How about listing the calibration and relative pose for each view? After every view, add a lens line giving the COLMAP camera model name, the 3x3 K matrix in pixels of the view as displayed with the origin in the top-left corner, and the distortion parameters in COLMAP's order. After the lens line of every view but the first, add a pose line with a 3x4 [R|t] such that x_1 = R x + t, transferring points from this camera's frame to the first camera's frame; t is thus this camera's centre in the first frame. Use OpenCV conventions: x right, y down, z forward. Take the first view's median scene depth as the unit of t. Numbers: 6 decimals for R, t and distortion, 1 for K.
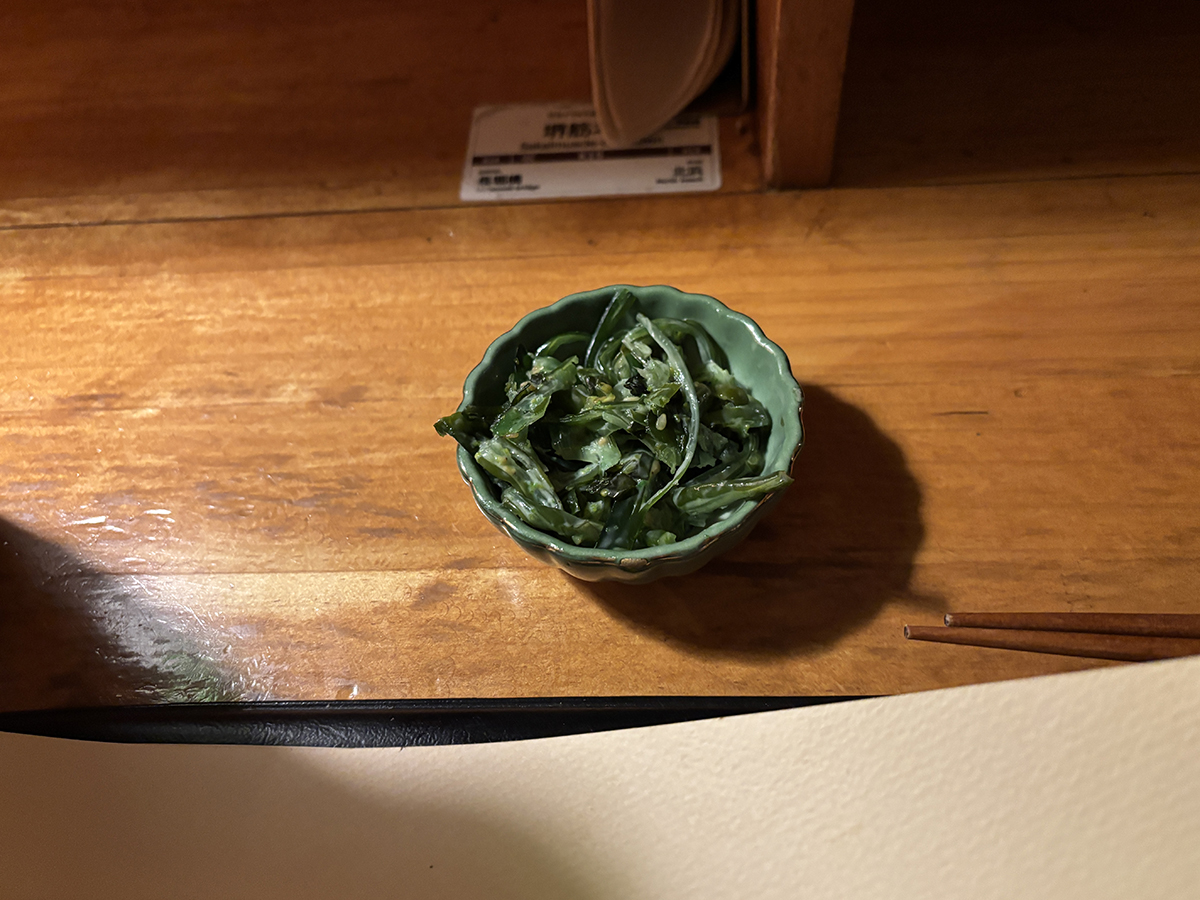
lens RADIAL K [[946.4, 0, 600.0], [0, 946.4, 450.0], [0, 0, 1]] dist [0.027398, -0.002096]
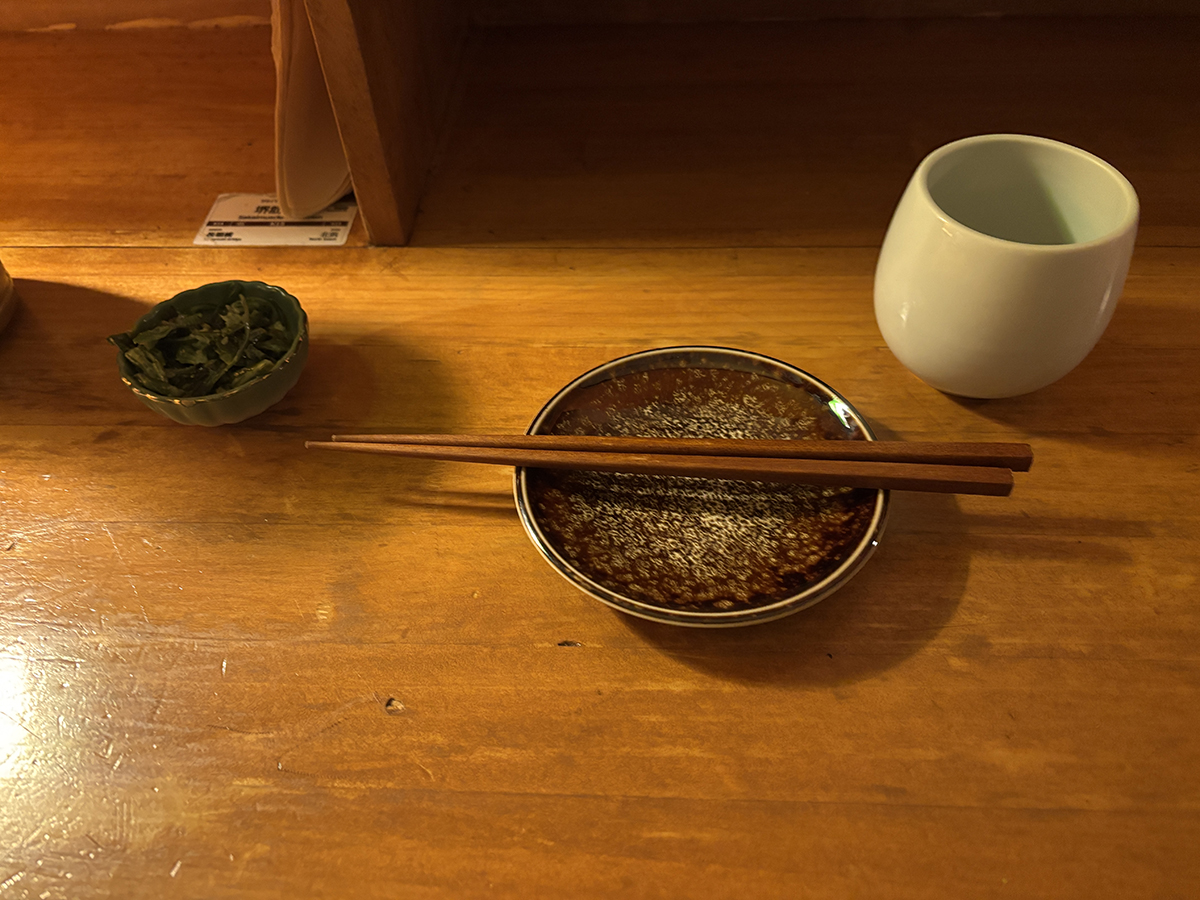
lens RADIAL K [[946.4, 0, 600.0], [0, 946.4, 450.0], [0, 0, 1]] dist [0.027398, -0.002096]
pose [[0.998875, 0.047324, 0.003042, 0.601011], [-0.046412, 0.988764, -0.142094, 0.310084], [-0.009732, 0.141793, 0.989848, -0.637530]]
